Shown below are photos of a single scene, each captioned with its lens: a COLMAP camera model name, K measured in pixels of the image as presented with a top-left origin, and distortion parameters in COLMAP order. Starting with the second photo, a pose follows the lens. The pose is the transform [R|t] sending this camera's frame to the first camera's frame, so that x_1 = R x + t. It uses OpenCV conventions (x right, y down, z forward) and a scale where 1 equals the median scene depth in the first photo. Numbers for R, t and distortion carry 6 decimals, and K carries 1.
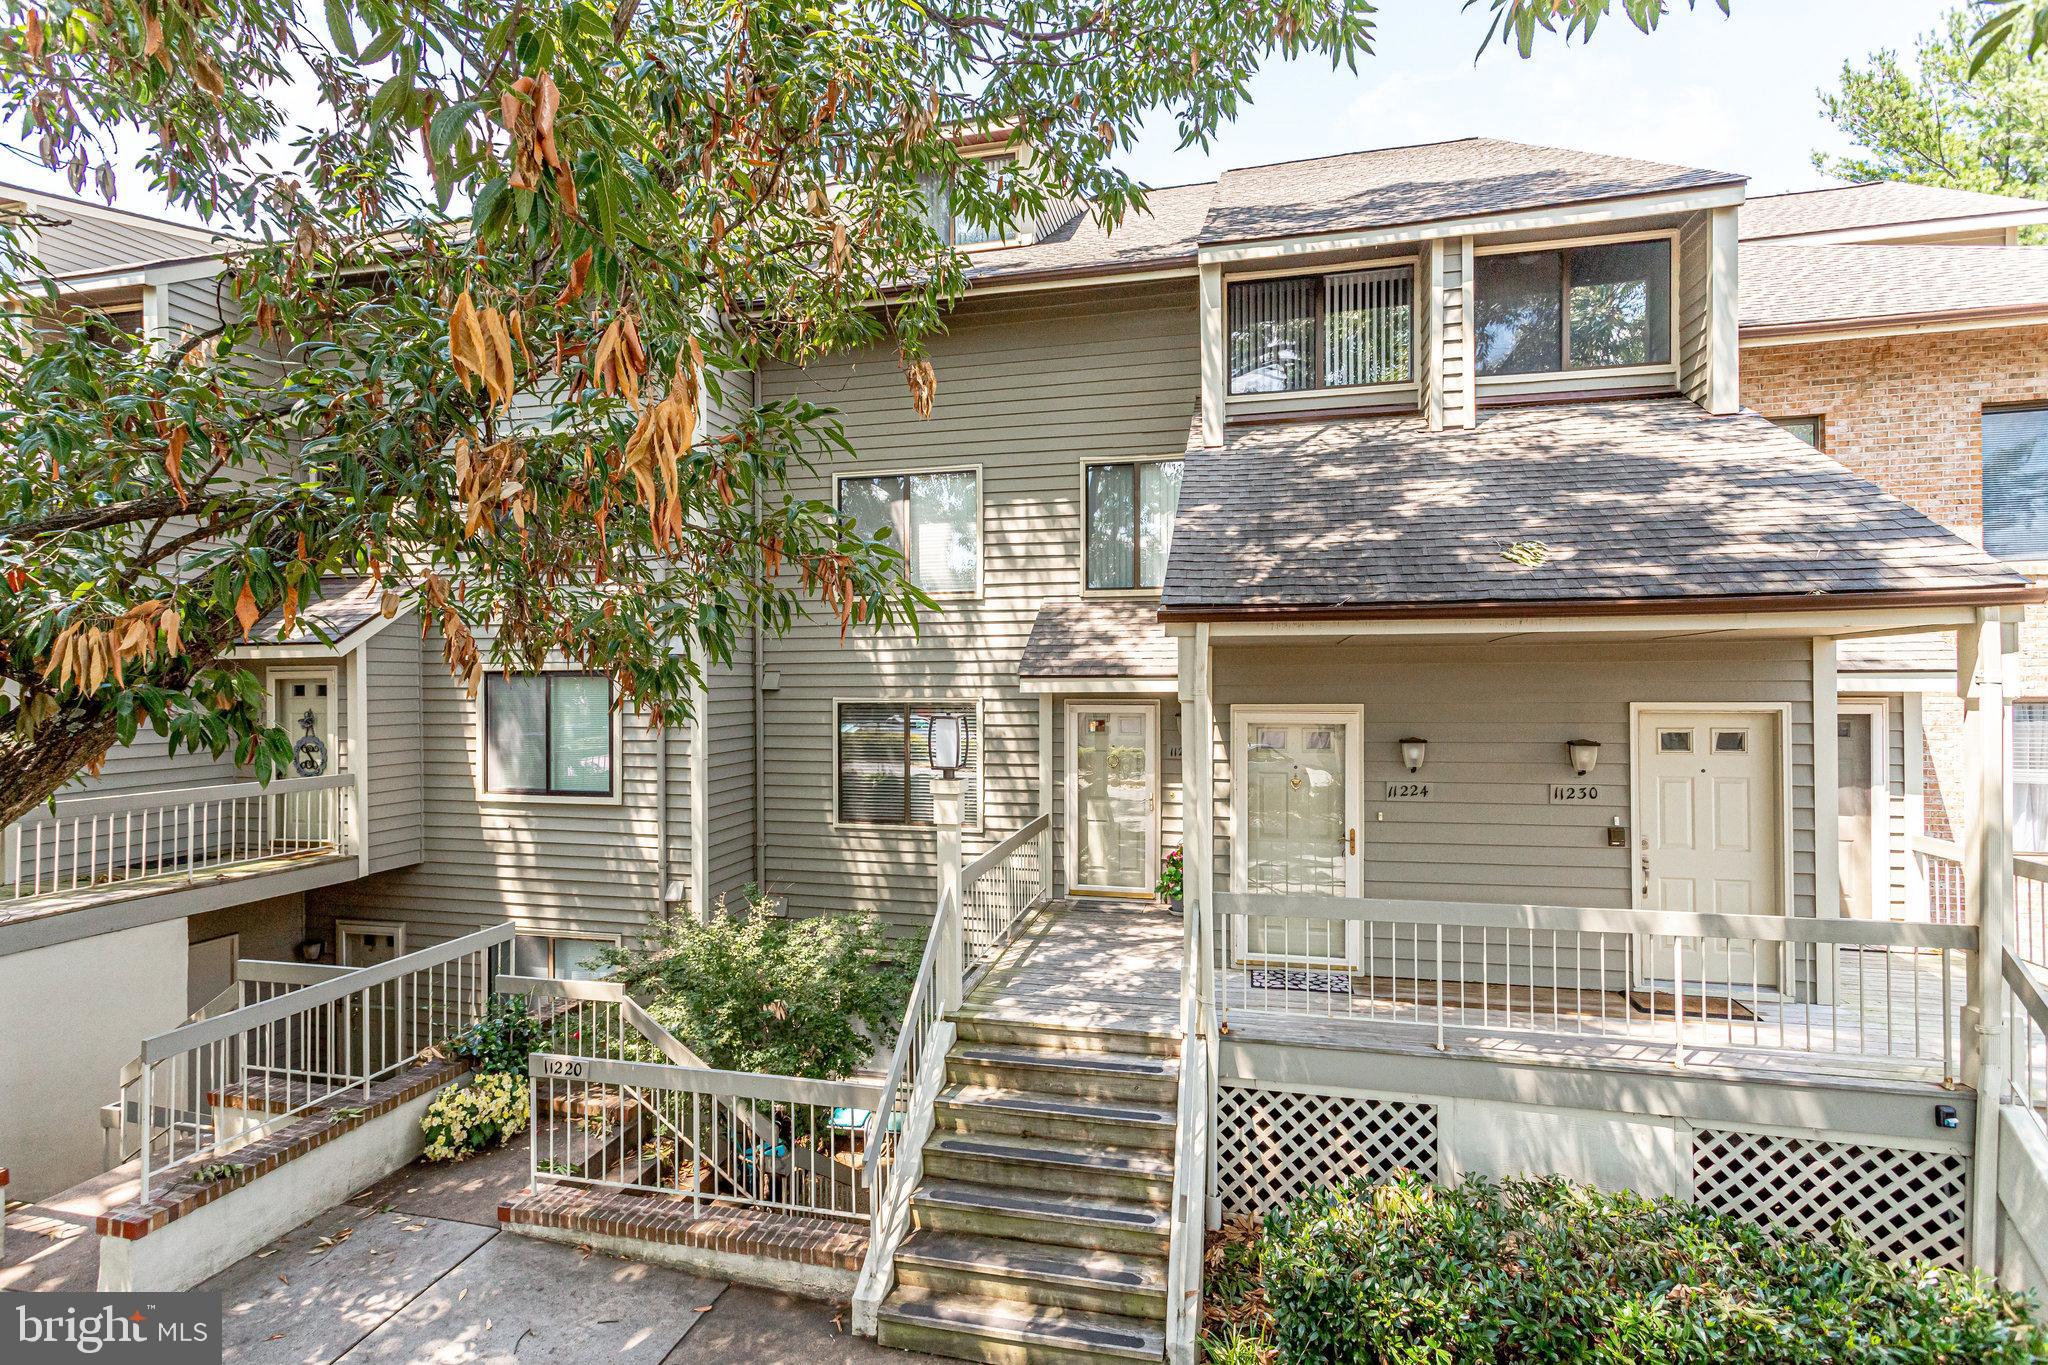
lens RADIAL K [[1000.0, 0, 1014.9], [0, 1000.0, 687.0], [0, 0, 1]] dist [-0.055240, 0.027633]
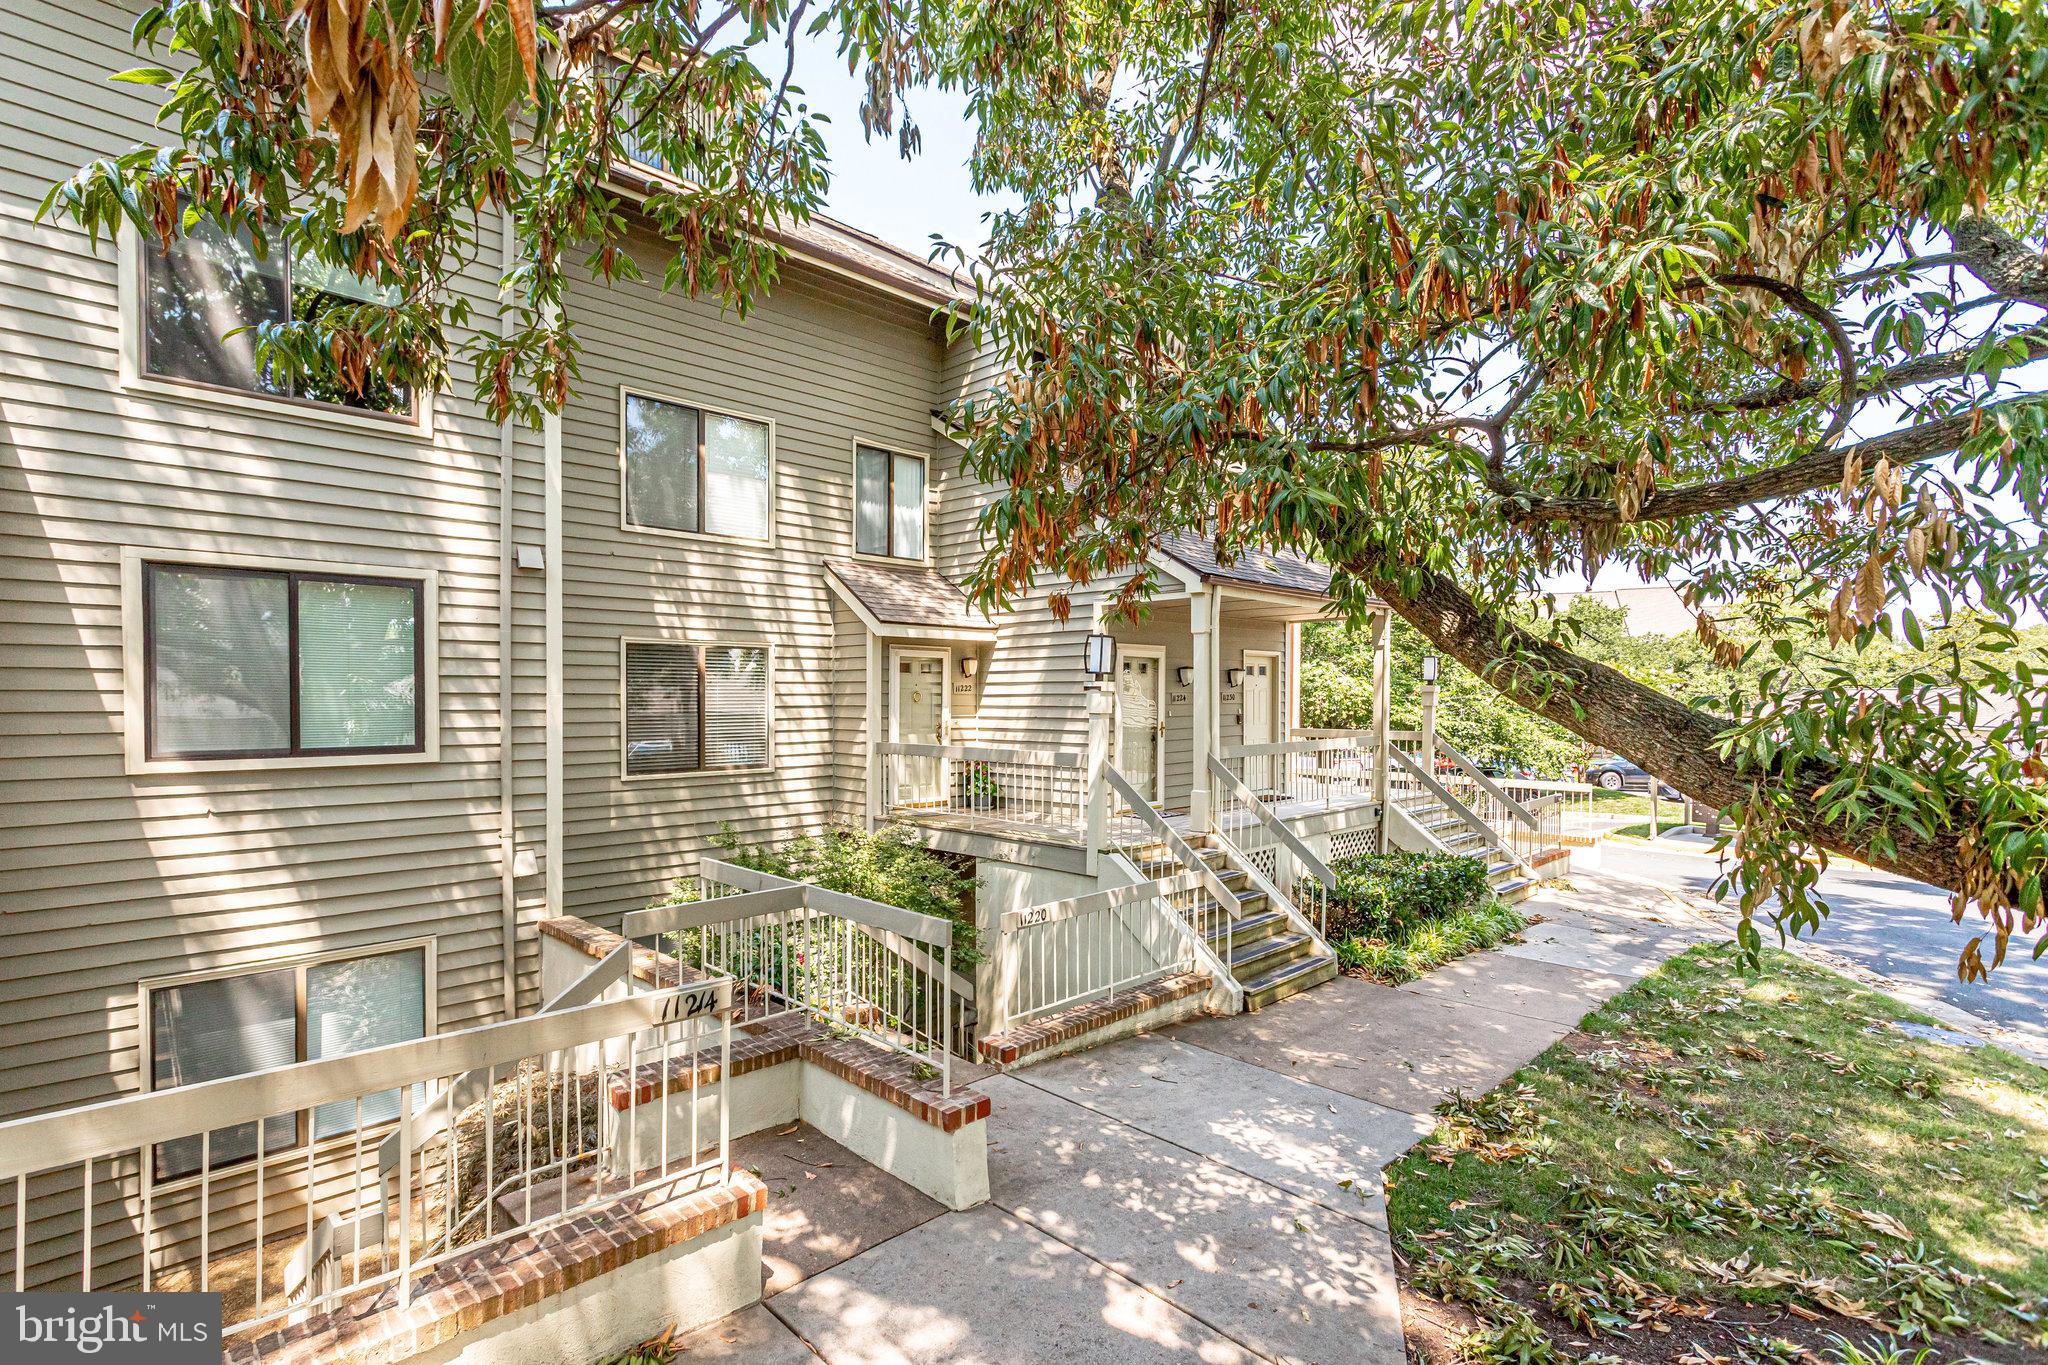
lens RADIAL K [[1000.0, 0, 1014.9], [0, 1000.0, 687.0], [0, 0, 1]] dist [-0.055240, 0.027633]
pose [[0.501069, 0.010954, 0.865338, -0.859822], [-0.000288, 0.999922, -0.012491, 0.076206], [-0.865408, 0.006009, 0.501033, 0.274227]]
